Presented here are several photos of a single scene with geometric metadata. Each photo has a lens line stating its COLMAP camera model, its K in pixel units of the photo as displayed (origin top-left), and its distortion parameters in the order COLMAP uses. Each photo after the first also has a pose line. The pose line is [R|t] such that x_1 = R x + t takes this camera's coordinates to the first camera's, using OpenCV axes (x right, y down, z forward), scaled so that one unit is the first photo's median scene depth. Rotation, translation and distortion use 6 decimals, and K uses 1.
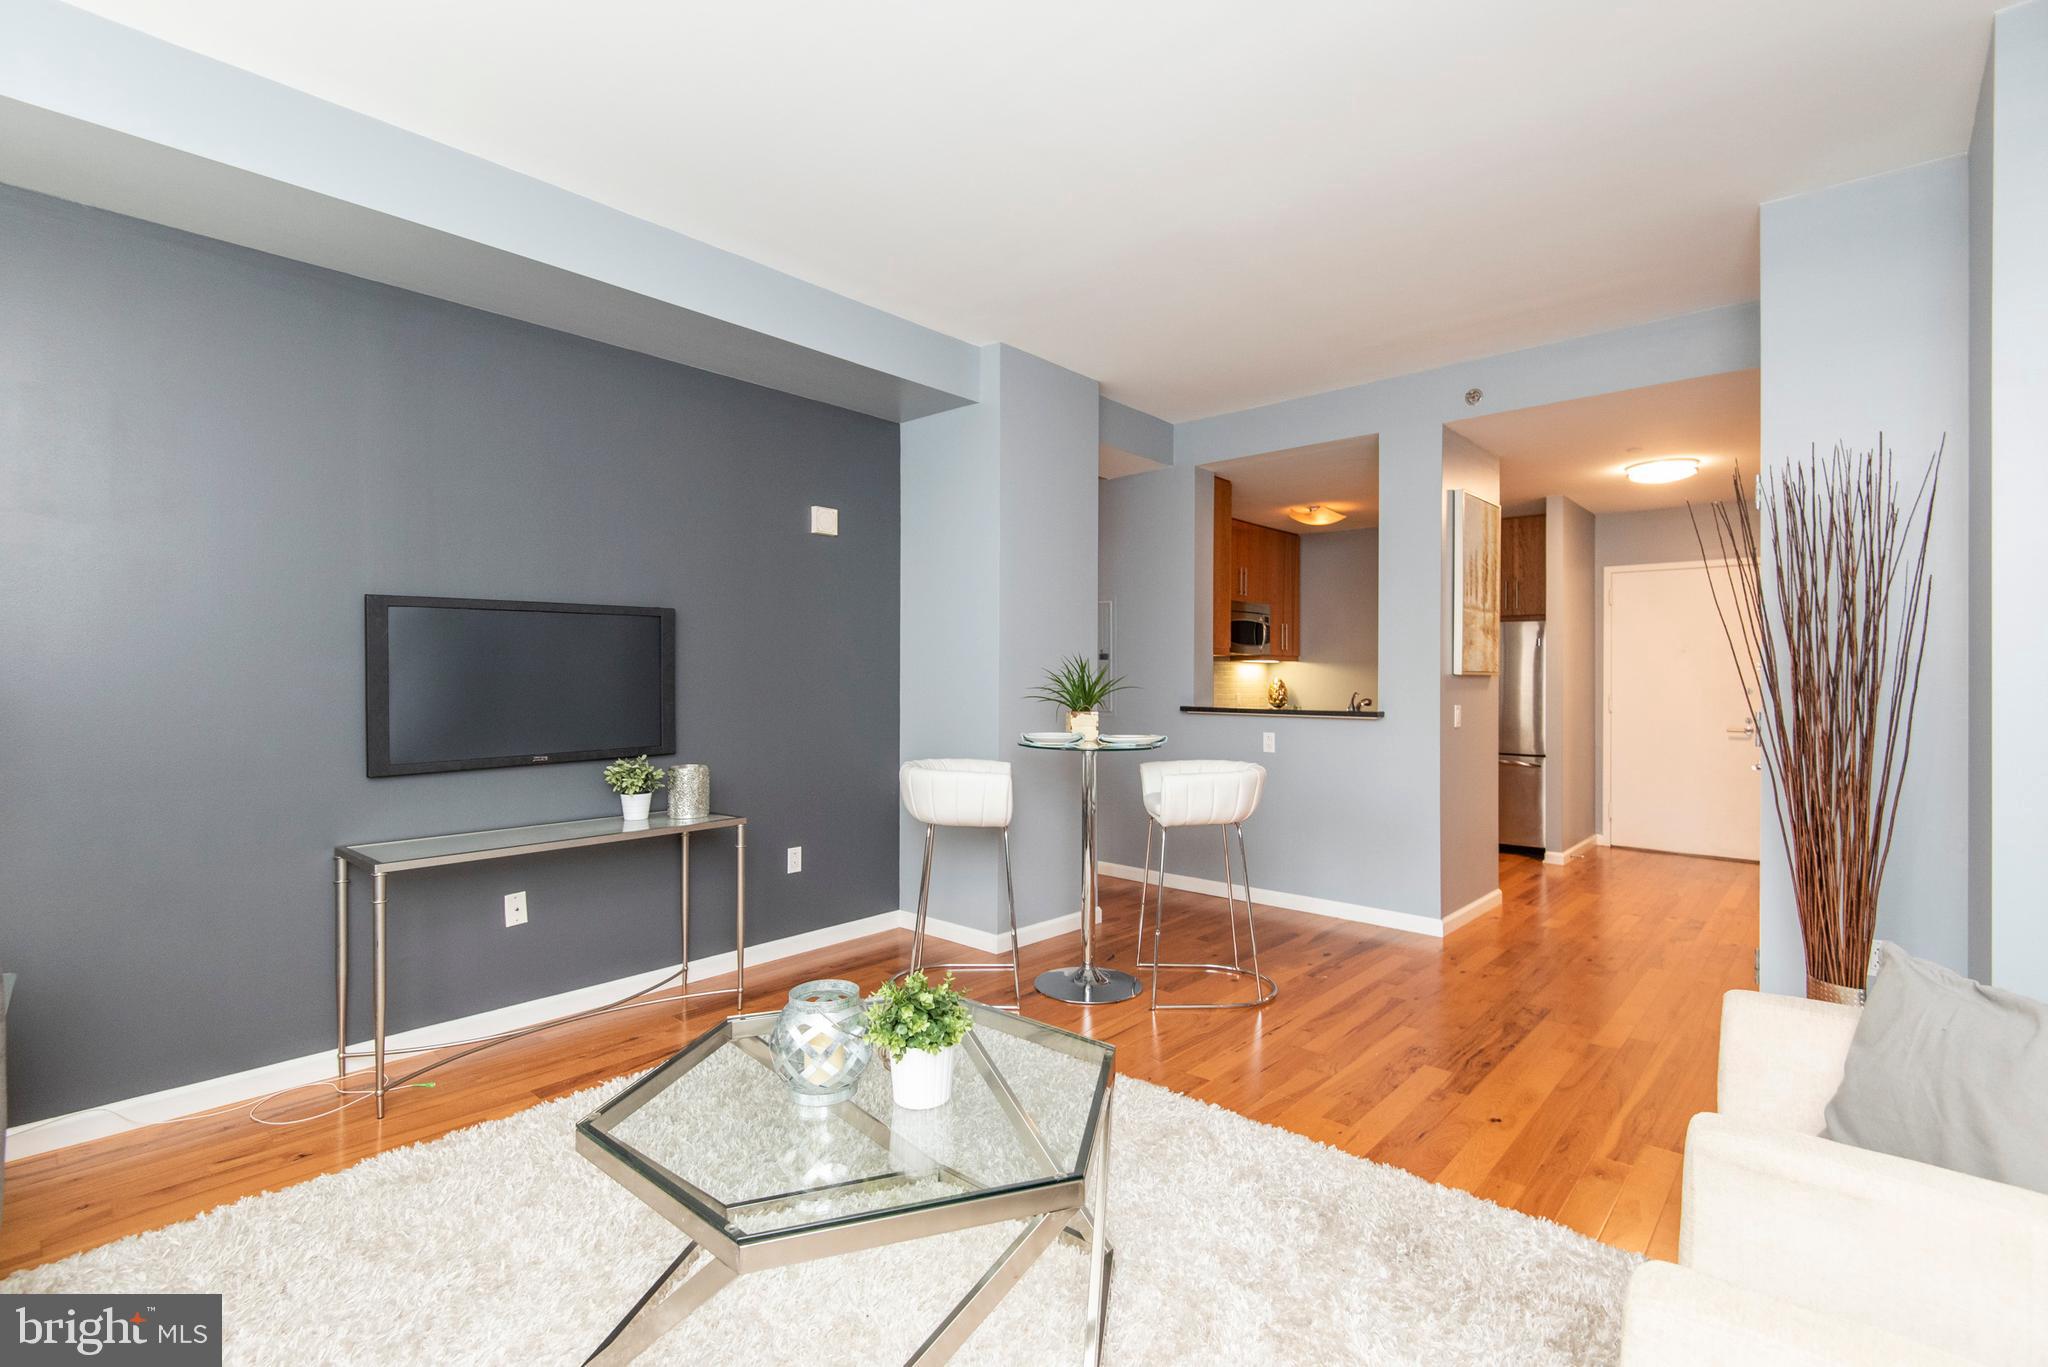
lens RADIAL K [[948.9, 0, 1047.5], [0, 948.9, 668.8], [0, 0, 1]] dist [0.026511, -0.018062]
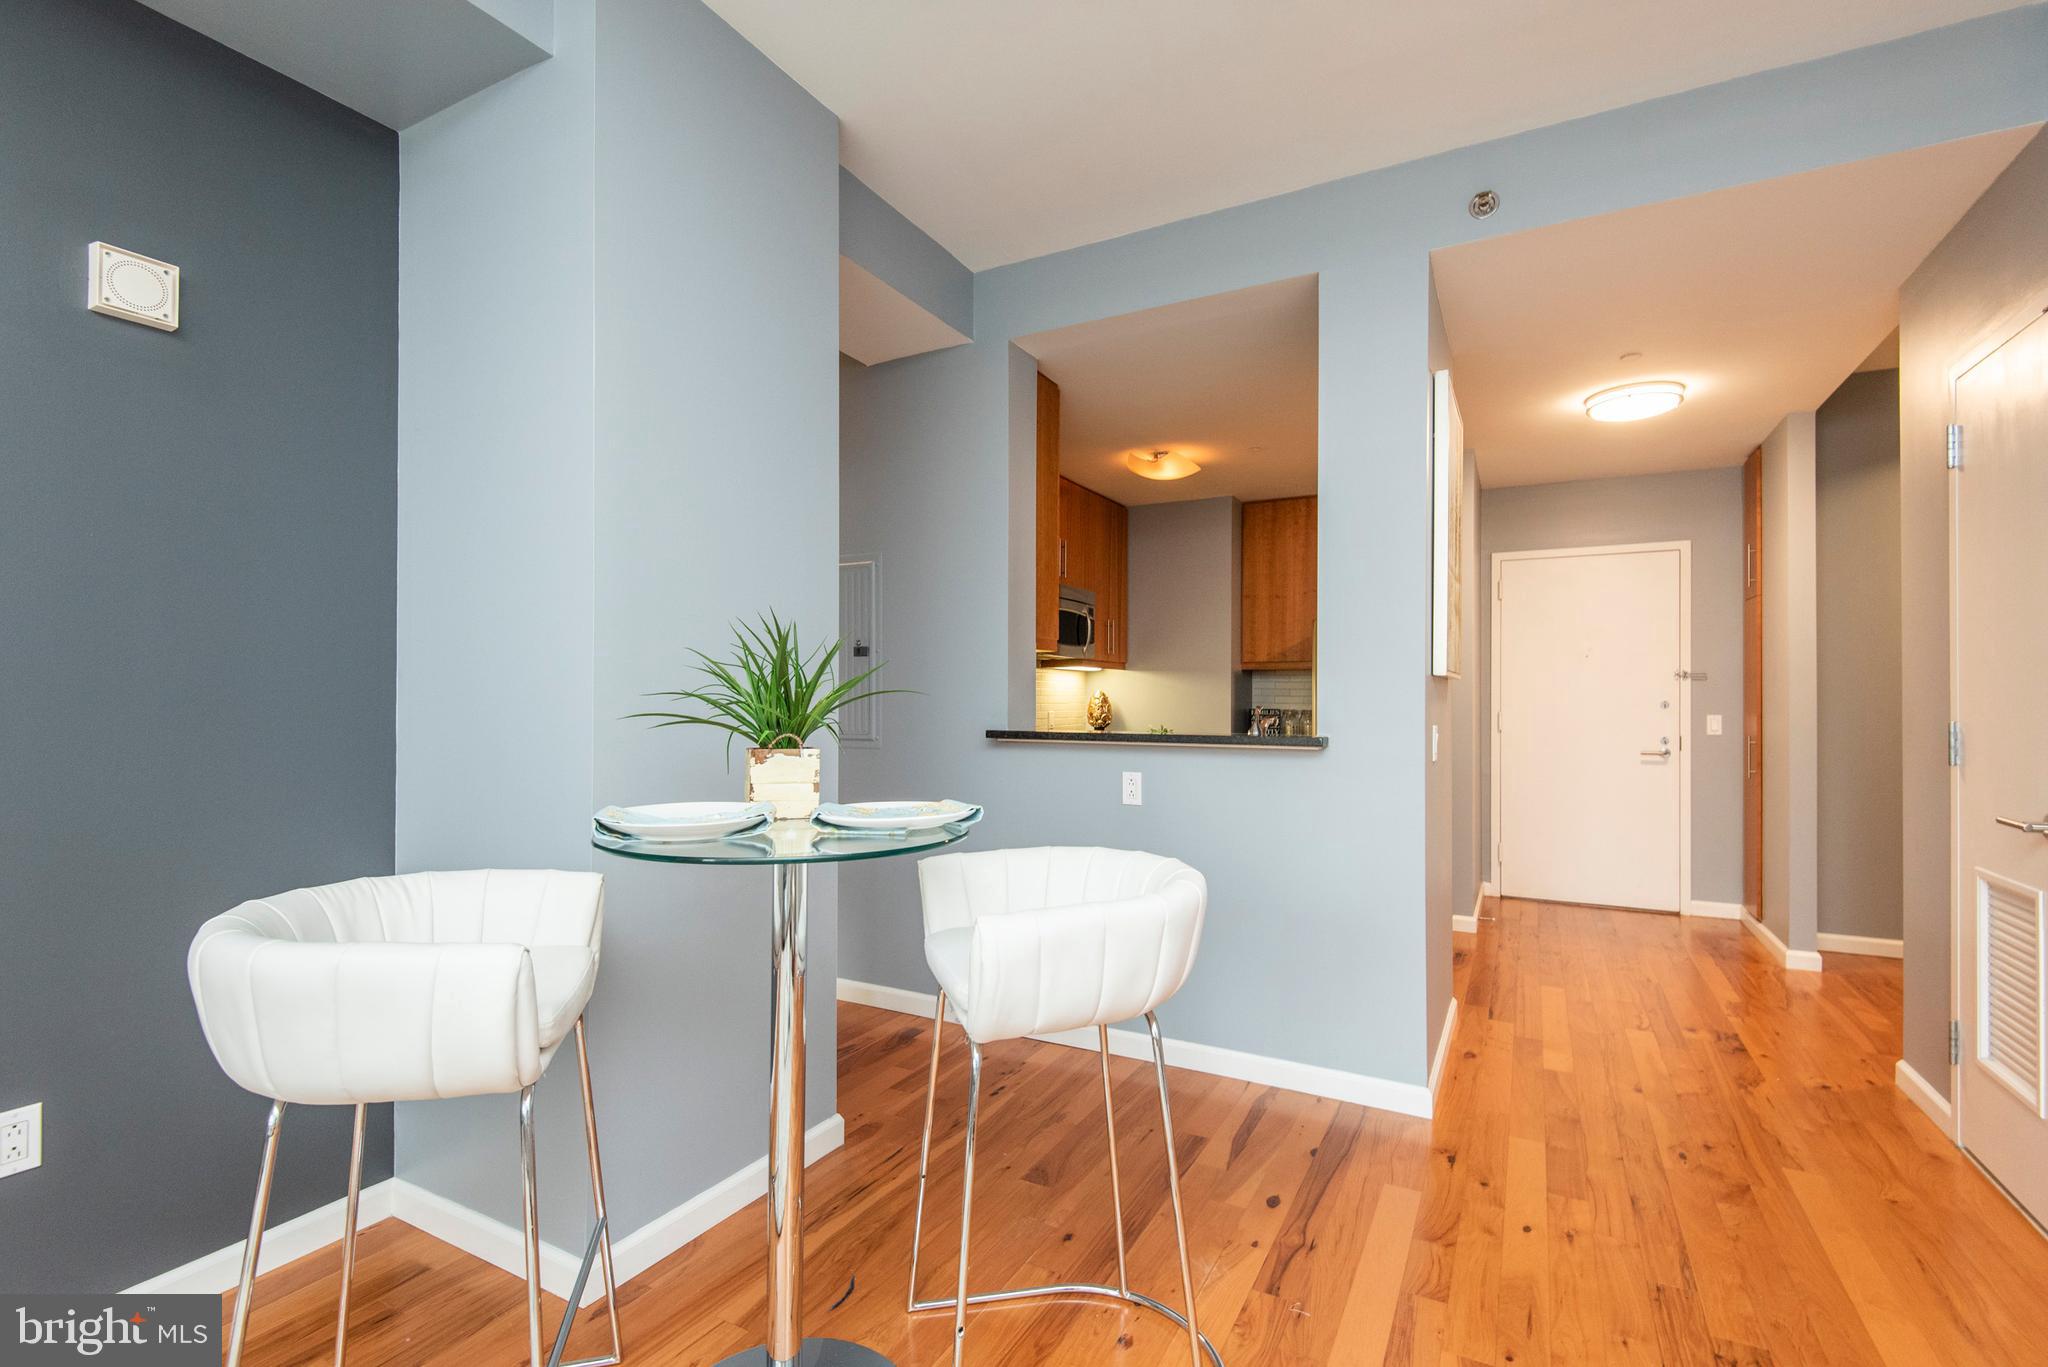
lens RADIAL K [[913.6, 0, 1023.3], [0, 913.6, 693.0], [0, 0, 1]] dist [-0.001160, -0.006433]
pose [[0.979073, -0.002917, 0.203489, 0.055288], [0.002537, 0.999995, 0.002124, 0.017438], [-0.203494, -0.001563, 0.979075, 0.529616]]
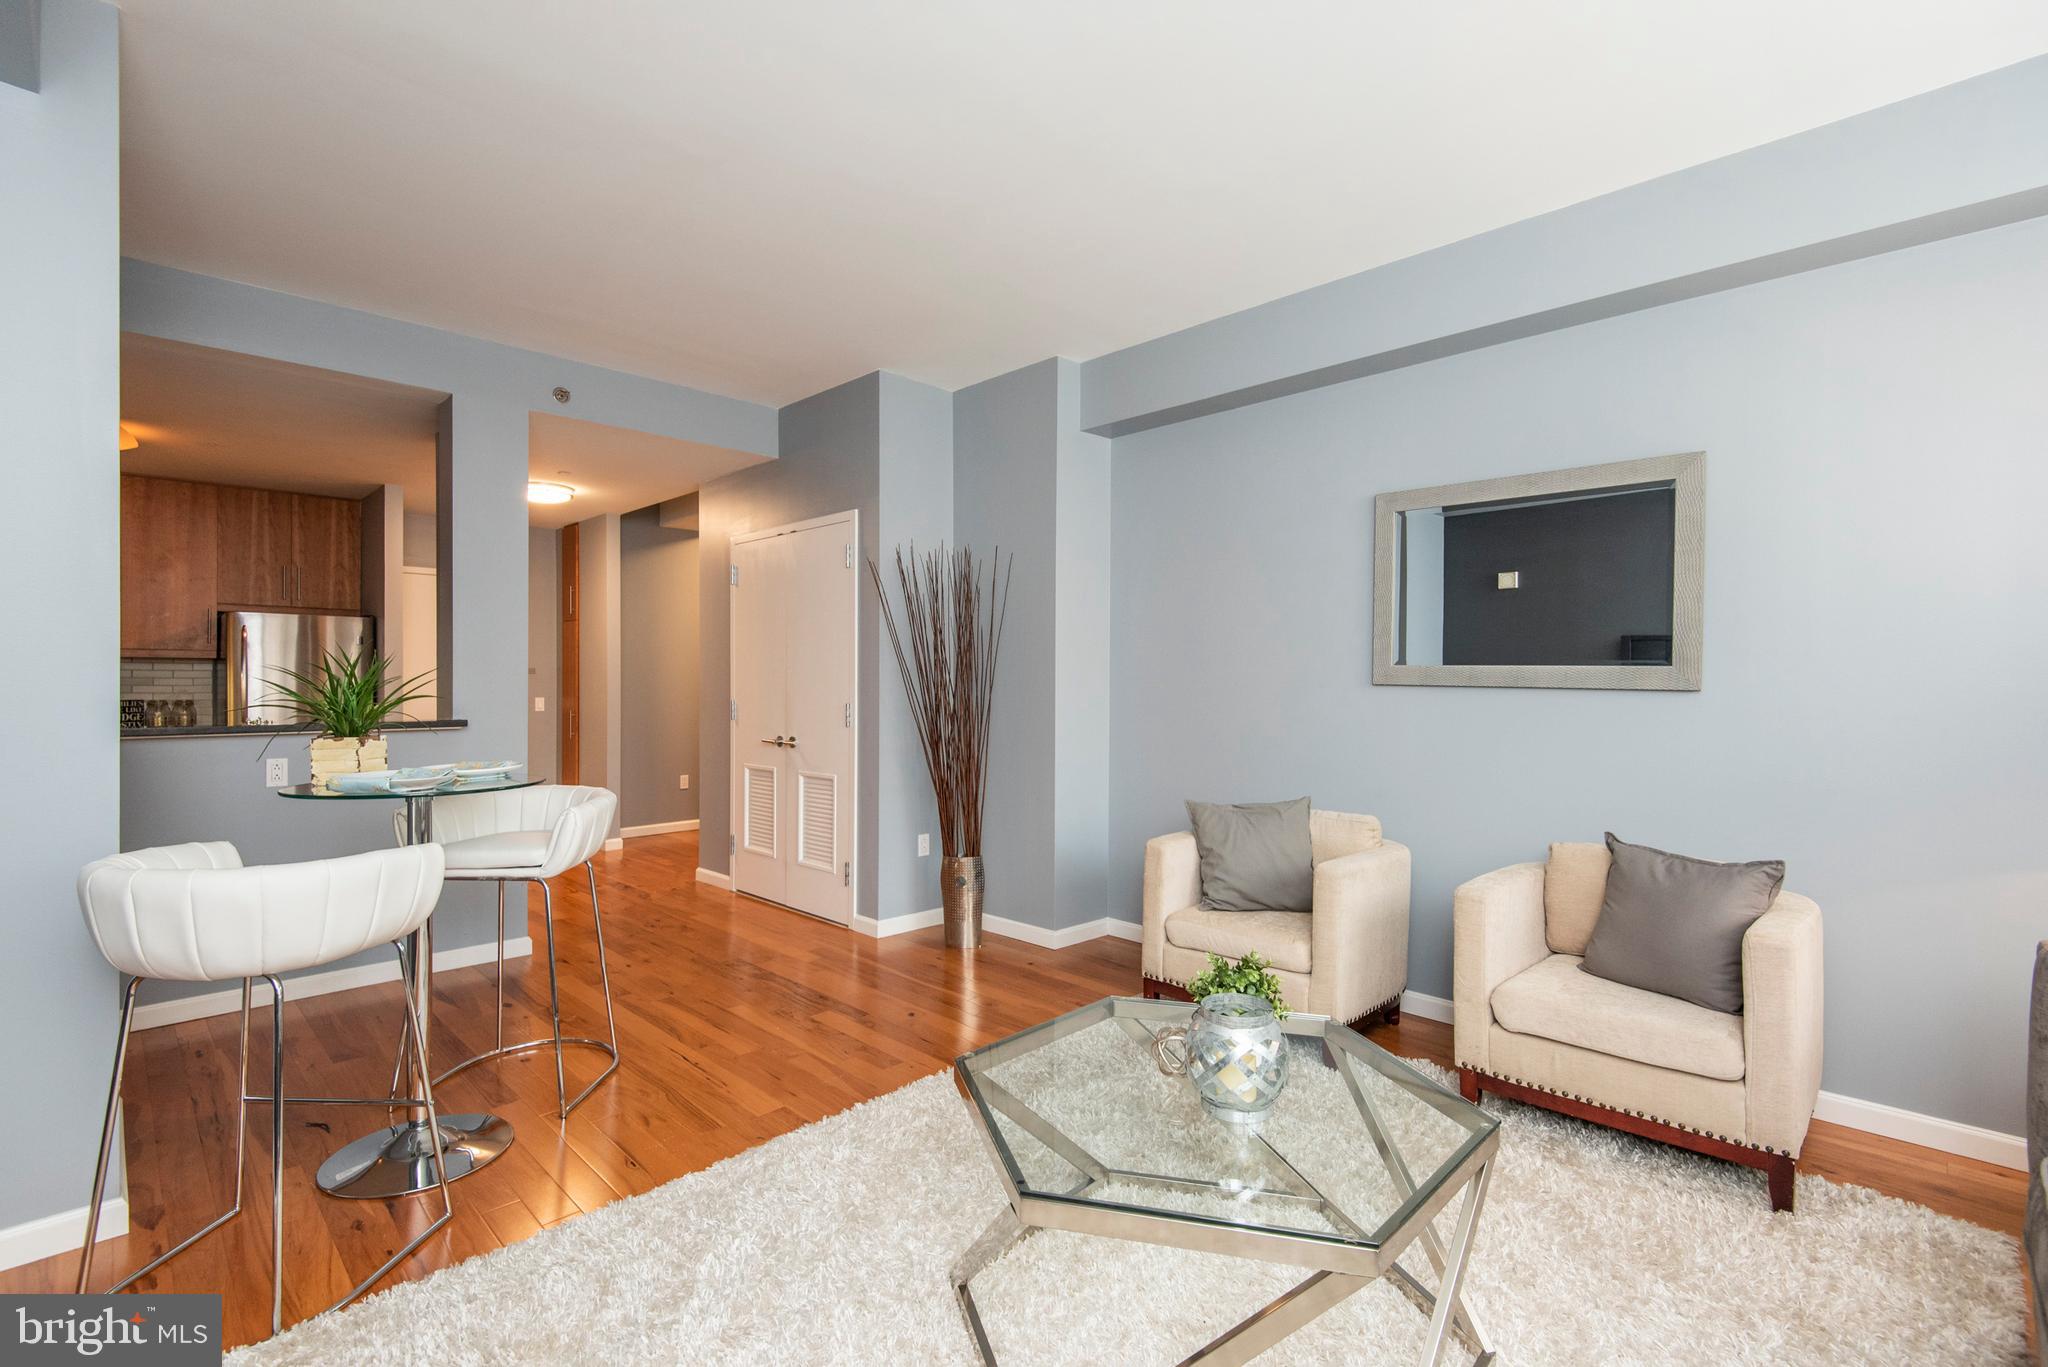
lens RADIAL K [[913.6, 0, 1030.8], [0, 913.6, 684.2], [0, 0, 1]] dist [-0.001160, -0.006433]
pose [[0.058108, -0.009410, 0.998266, -0.491136], [-0.010092, 0.999899, 0.010012, -0.000709], [-0.998259, -0.010656, 0.058007, 0.481995]]
